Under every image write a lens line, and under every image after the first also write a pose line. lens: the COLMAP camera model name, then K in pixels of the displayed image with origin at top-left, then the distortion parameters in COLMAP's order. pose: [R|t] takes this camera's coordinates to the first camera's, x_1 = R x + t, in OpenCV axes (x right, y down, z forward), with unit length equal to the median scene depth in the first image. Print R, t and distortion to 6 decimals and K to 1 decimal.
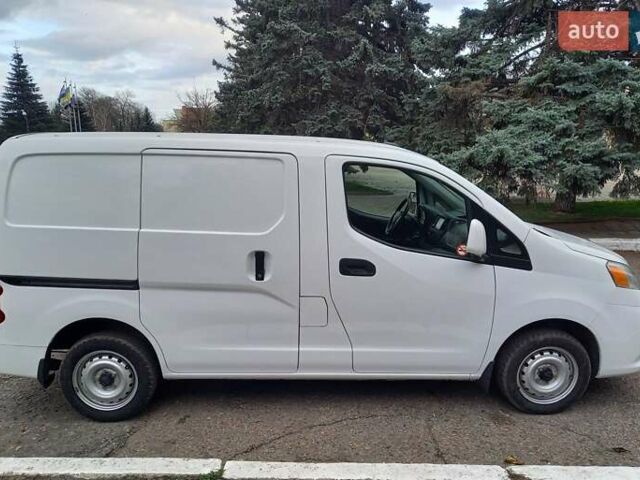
lens RADIAL K [[561.9, 0, 322.2], [0, 561.9, 281.6], [0, 0, 1]] dist [0.043435, -0.013384]
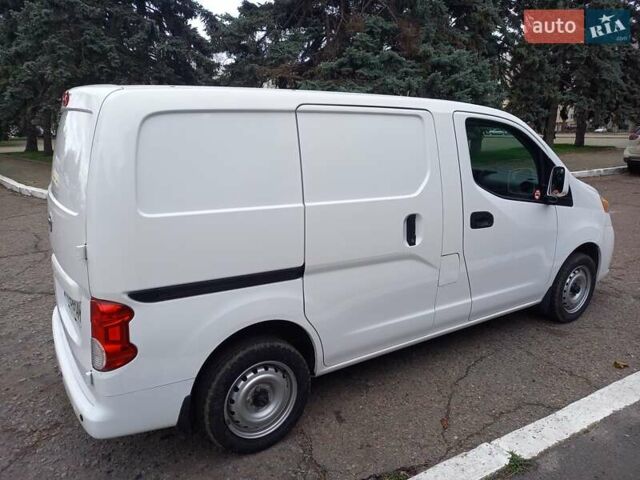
lens RADIAL K [[479.9, 0, 320.0], [0, 479.9, 240.0], [0, 0, 1]] dist [0.033177, -0.006562]
pose [[0.858322, -0.135200, 0.494979, -0.627484], [0.137213, 0.990009, 0.032479, -0.057530], [-0.494425, 0.040040, 0.868297, 0.372424]]
